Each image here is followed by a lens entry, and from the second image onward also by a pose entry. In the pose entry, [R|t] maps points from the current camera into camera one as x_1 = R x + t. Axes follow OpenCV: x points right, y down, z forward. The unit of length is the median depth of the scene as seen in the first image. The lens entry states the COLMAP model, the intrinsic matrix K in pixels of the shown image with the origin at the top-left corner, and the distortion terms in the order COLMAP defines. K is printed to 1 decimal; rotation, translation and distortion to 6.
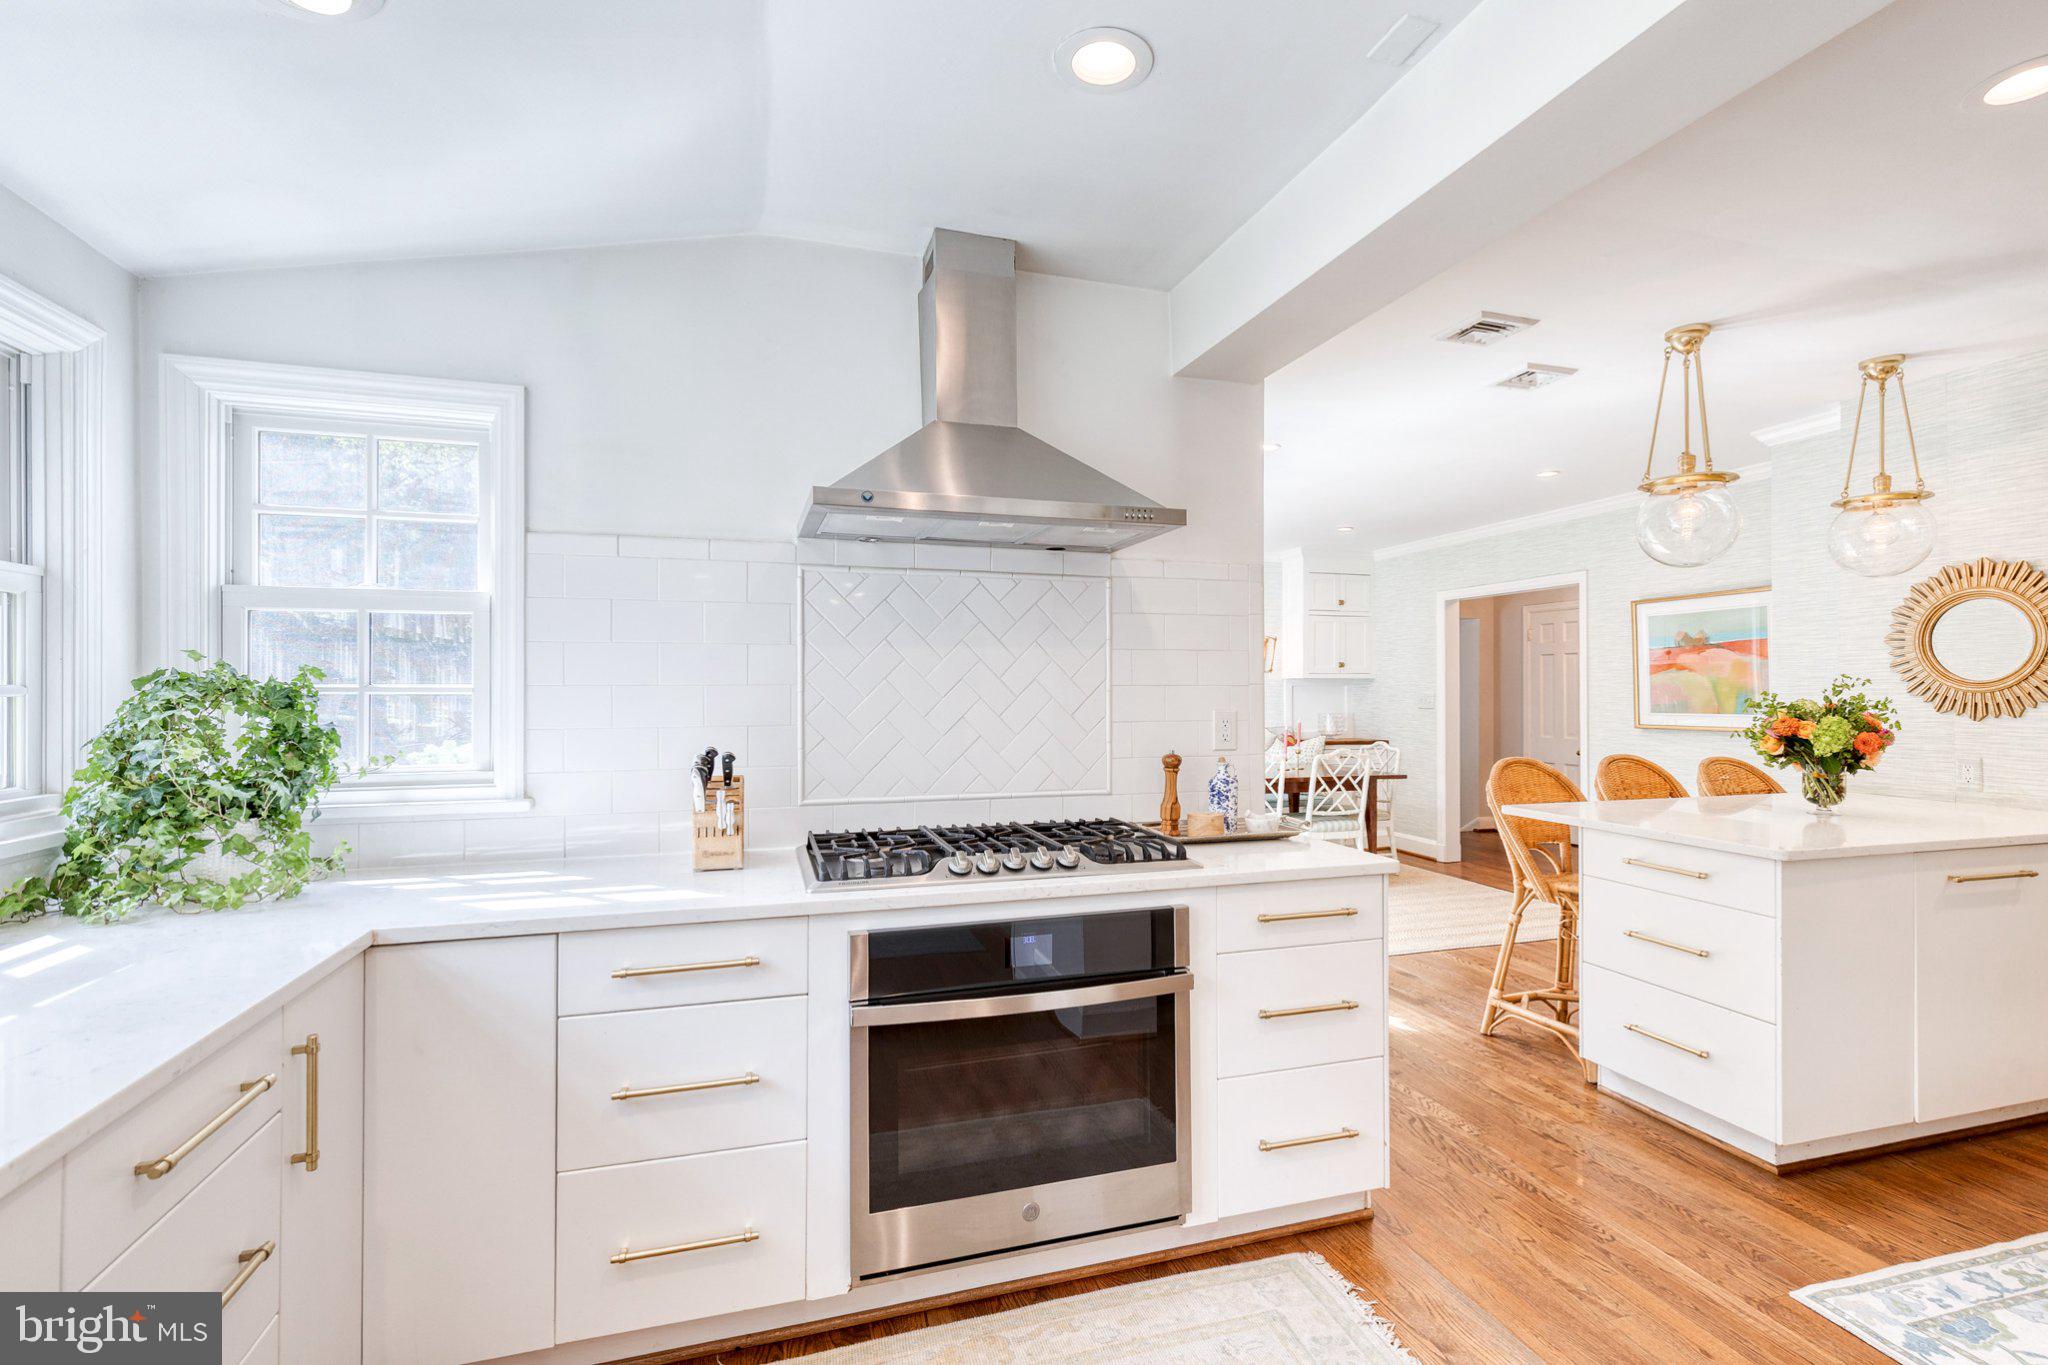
lens RADIAL K [[927.0, 0, 1026.3], [0, 927.0, 688.6], [0, 0, 1]] dist [0.001150, -0.000071]
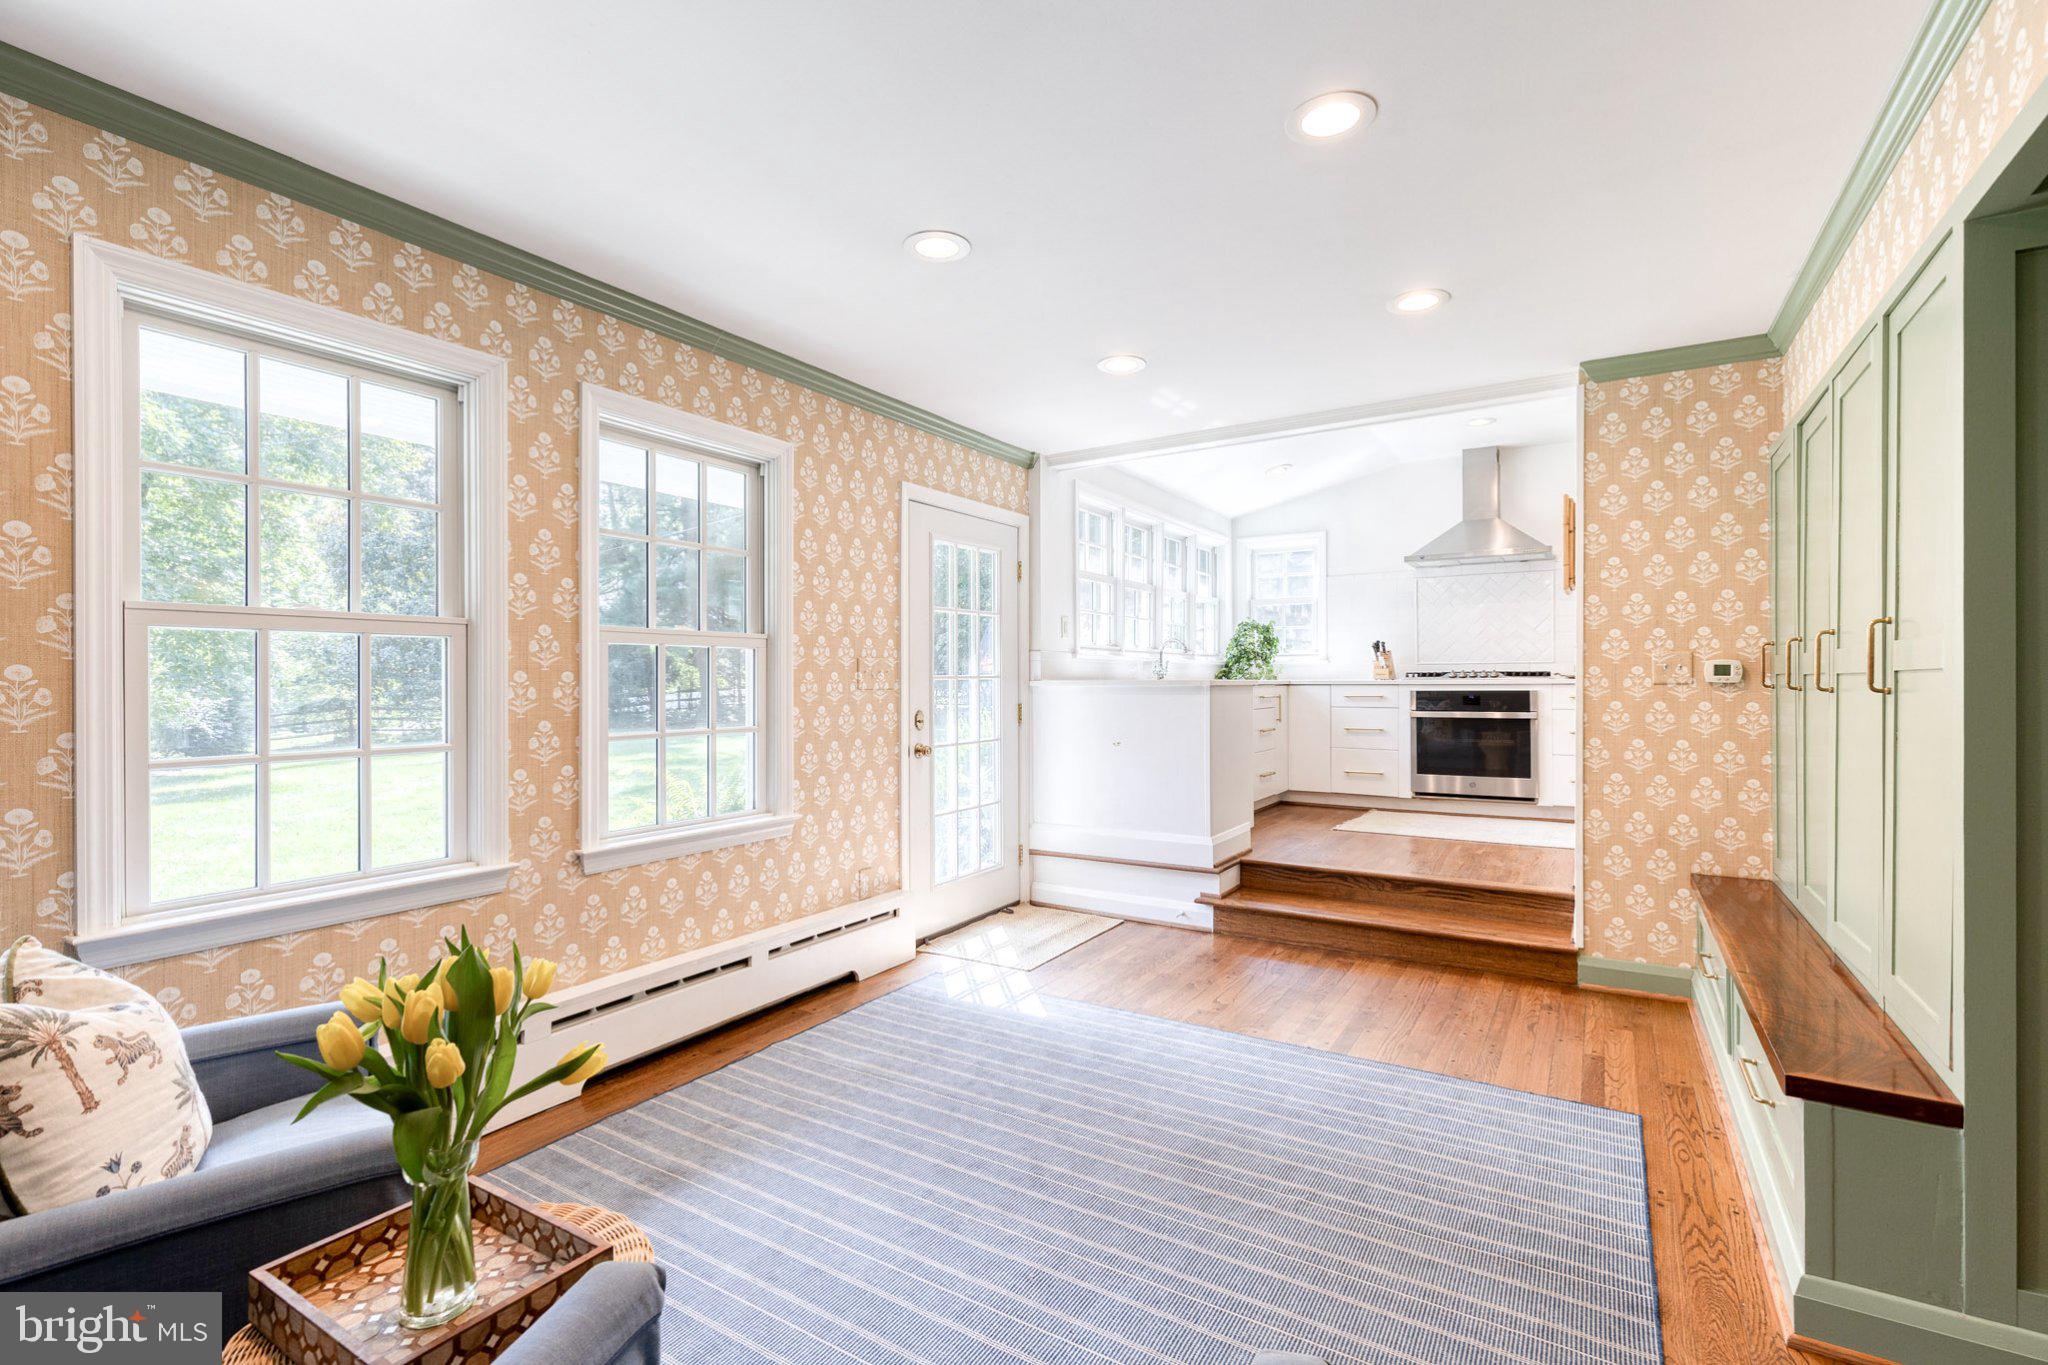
lens RADIAL K [[927.0, 0, 1028.6], [0, 927.0, 682.0], [0, 0, 1]] dist [0.001150, -0.000071]
pose [[0.656973, -0.001635, -0.753912, 1.358978], [0.009909, 0.999930, 0.006467, 0.185943], [0.753849, -0.011719, 0.656943, -2.136820]]
